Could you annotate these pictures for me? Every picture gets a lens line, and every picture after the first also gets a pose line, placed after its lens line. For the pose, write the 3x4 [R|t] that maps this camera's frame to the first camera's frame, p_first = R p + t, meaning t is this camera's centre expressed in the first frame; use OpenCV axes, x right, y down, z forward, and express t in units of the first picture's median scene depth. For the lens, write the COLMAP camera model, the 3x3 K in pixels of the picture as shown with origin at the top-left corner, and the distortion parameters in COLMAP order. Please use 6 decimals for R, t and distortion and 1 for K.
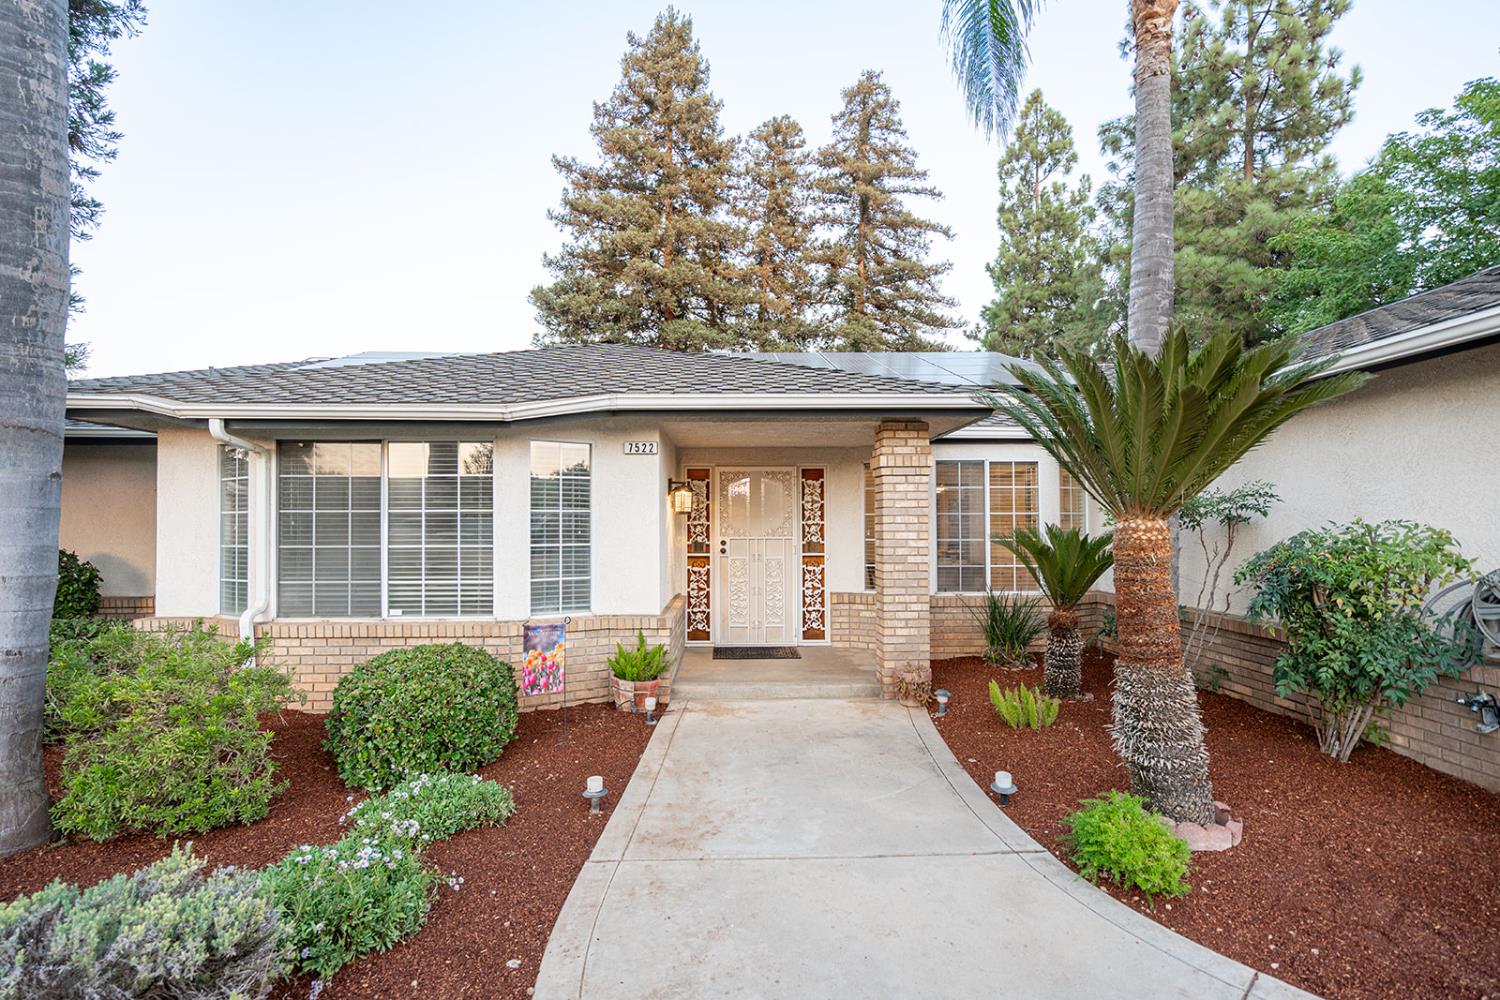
lens RADIAL K [[670.5, 0, 744.5], [0, 670.5, 508.7], [0, 0, 1]] dist [-0.004331, 0.000247]
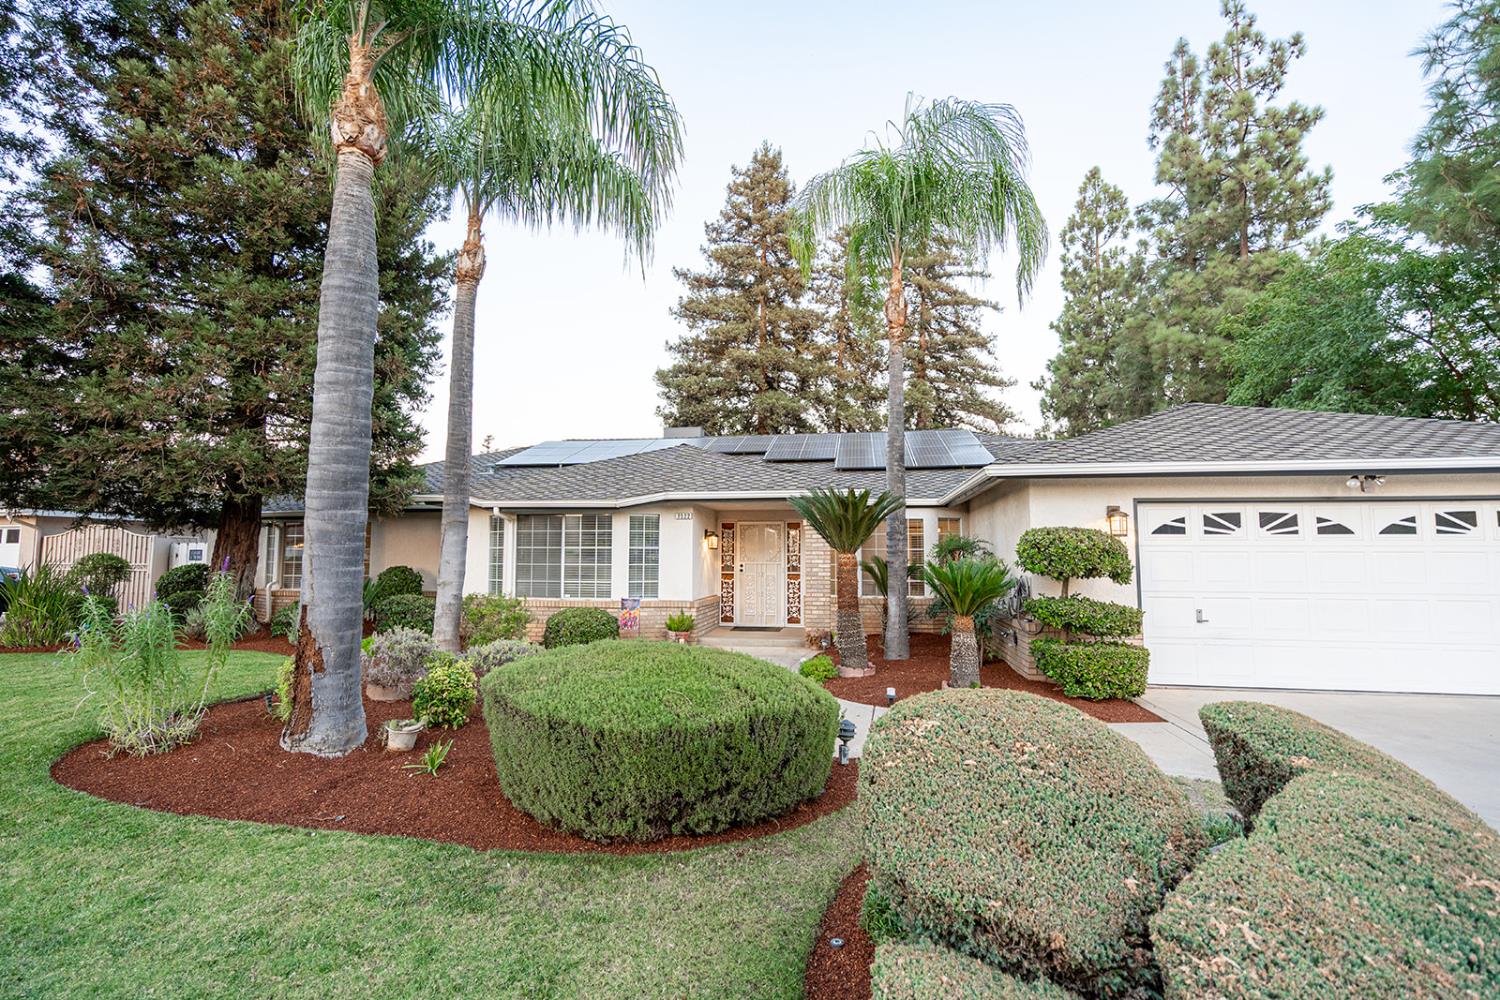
lens RADIAL K [[670.5, 0, 756.8], [0, 670.5, 497.2], [0, 0, 1]] dist [-0.004331, 0.000247]
pose [[0.984676, -0.009751, -0.174123, 0.092280], [-0.001508, 0.997922, -0.064410, -0.004206], [0.174390, 0.063686, 0.982615, -0.208551]]
